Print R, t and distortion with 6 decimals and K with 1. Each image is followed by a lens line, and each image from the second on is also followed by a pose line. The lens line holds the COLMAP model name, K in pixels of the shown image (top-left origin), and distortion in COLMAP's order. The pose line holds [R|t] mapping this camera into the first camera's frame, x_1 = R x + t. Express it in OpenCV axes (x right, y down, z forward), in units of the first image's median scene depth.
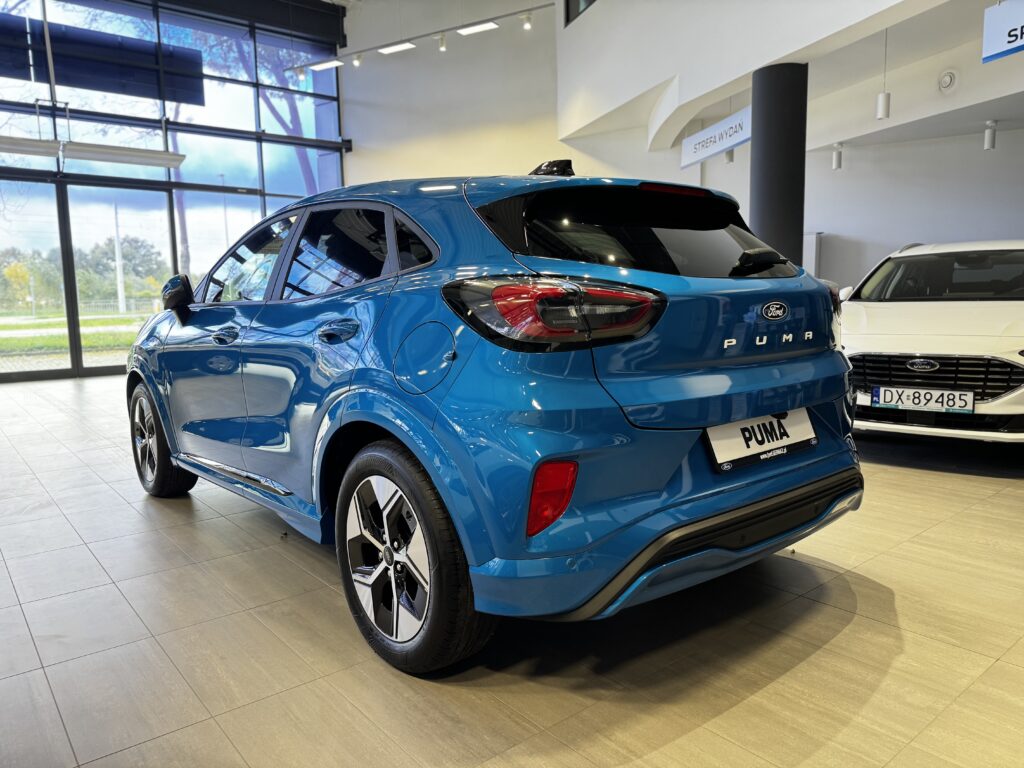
lens RADIAL K [[725.5, 0, 512.0], [0, 725.5, 384.0], [0, 0, 1]] dist [-0.004077, -0.006704]
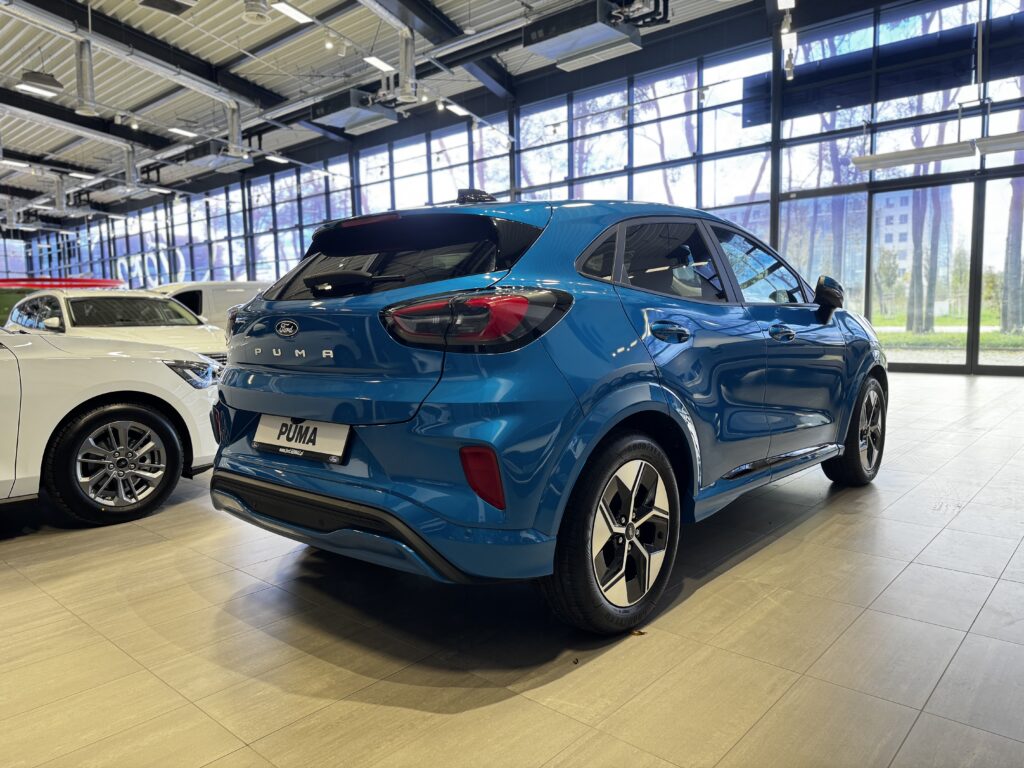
lens RADIAL K [[725.5, 0, 512.0], [0, 725.5, 384.0], [0, 0, 1]] dist [-0.004077, -0.006704]
pose [[0.156794, 0.113711, -0.981063, 1.340763], [-0.101988, 0.989903, 0.098436, -0.139799], [0.982351, 0.084623, 0.166808, 0.999491]]
